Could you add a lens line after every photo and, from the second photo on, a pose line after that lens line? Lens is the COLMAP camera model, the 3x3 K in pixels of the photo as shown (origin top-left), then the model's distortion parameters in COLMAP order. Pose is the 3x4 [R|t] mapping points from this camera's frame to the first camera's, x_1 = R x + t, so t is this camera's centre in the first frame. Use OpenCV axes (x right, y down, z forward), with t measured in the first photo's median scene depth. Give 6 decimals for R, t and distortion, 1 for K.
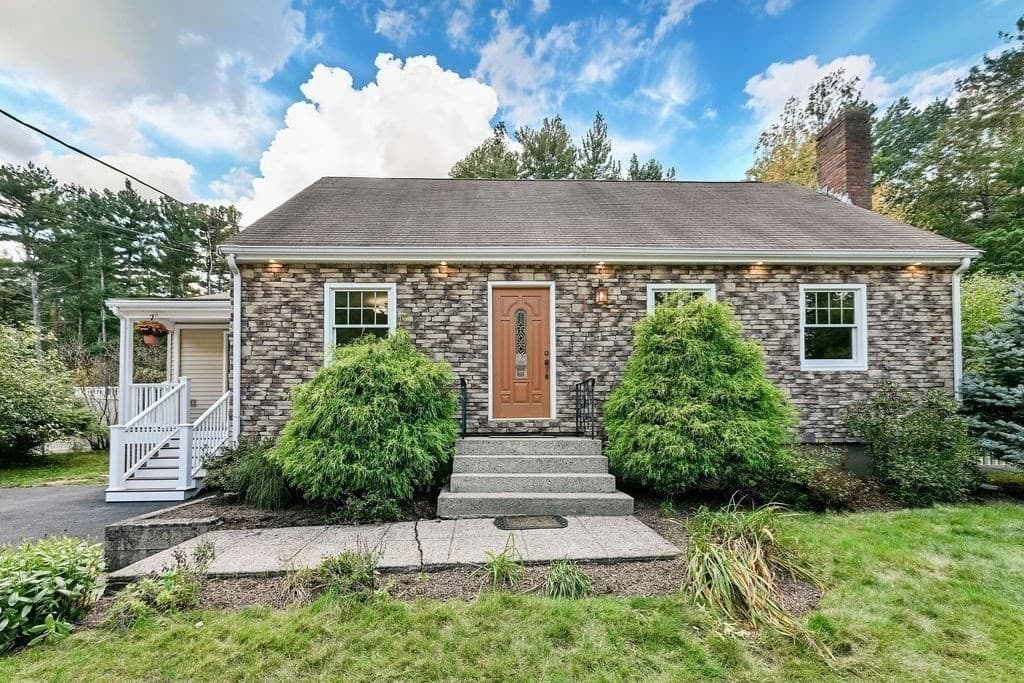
lens RADIAL K [[447.9, 0, 483.9], [0, 447.9, 409.2], [0, 0, 1]] dist [0.002723, 0.000705]
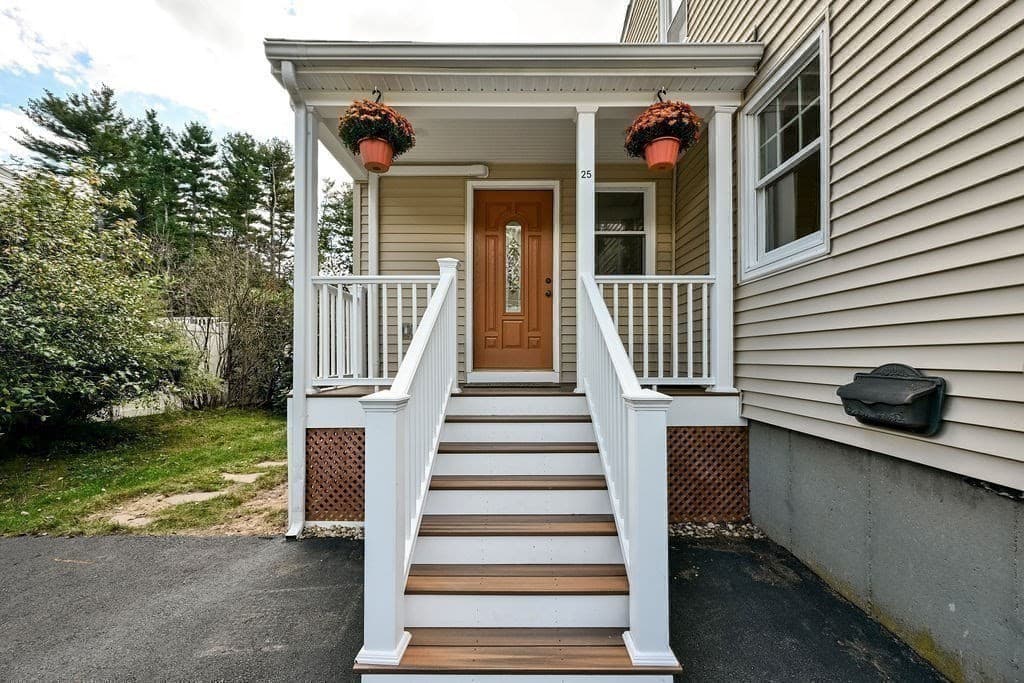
lens RADIAL K [[453.2, 0, 504.4], [0, 453.2, 355.2], [0, 0, 1]] dist [-0.001388, 0.013181]
pose [[0.998146, 0.010513, -0.059958, -0.787709], [-0.010347, 0.999942, 0.003088, 0.013584], [0.059987, -0.002461, 0.998196, 0.799561]]
